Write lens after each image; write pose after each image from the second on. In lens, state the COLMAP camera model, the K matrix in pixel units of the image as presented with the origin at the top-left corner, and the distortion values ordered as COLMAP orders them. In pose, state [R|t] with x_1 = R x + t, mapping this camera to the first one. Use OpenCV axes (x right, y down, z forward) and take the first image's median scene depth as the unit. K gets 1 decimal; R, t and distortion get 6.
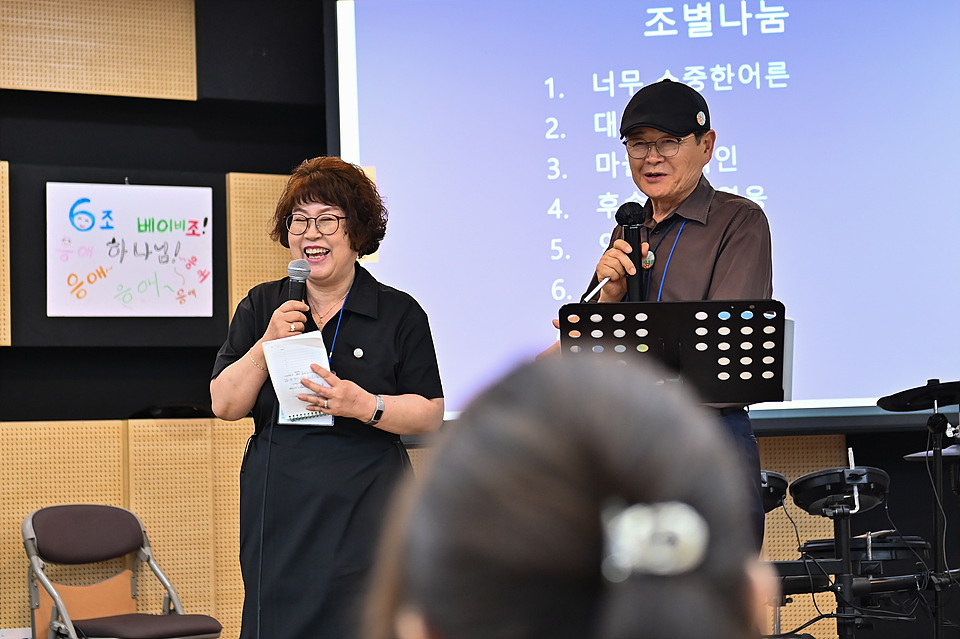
lens RADIAL K [[2211.6, 0, 498.2], [0, 2211.6, 304.8], [0, 0, 1]] dist [0.029868, 0.073843]
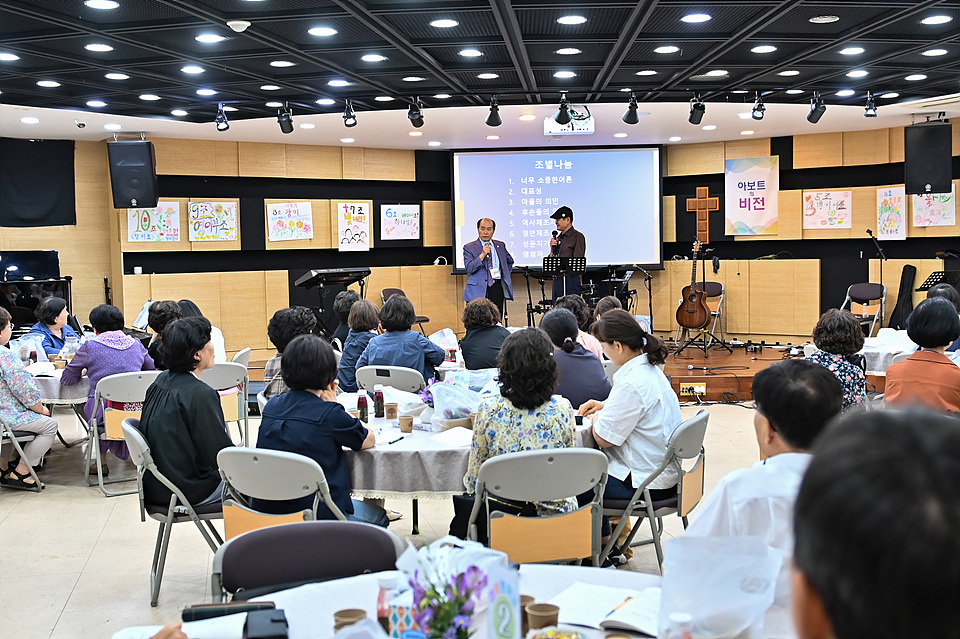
lens RADIAL K [[1125.8, 0, 480.0], [0, 1125.8, 319.5], [0, 0, 1]] dist [0.011472, 0.001248]
pose [[0.993307, 0.003173, 0.115460, -0.255037], [-0.019150, 0.990313, 0.137529, -0.128617], [-0.113905, -0.138819, 0.983745, -0.957483]]
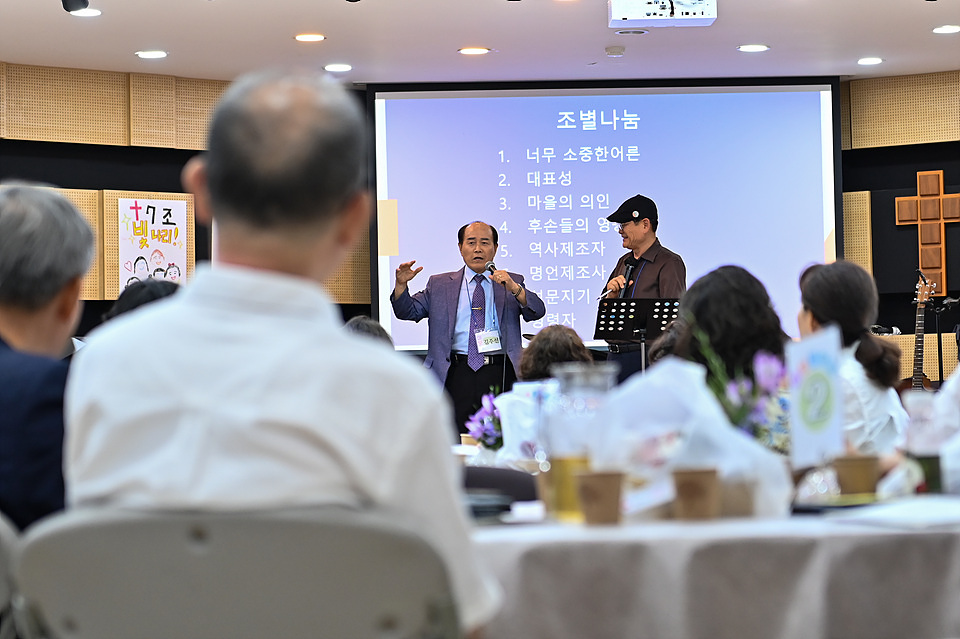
lens RADIAL K [[2979.8, 0, 480.0], [0, 2979.8, 319.5], [0, 0, 1]] dist [0.059127, -0.414293]
pose [[0.984762, 0.018307, 0.172939, -0.390970], [-0.024348, 0.999163, 0.032874, -0.047456], [-0.172192, -0.036583, 0.984384, -1.275976]]
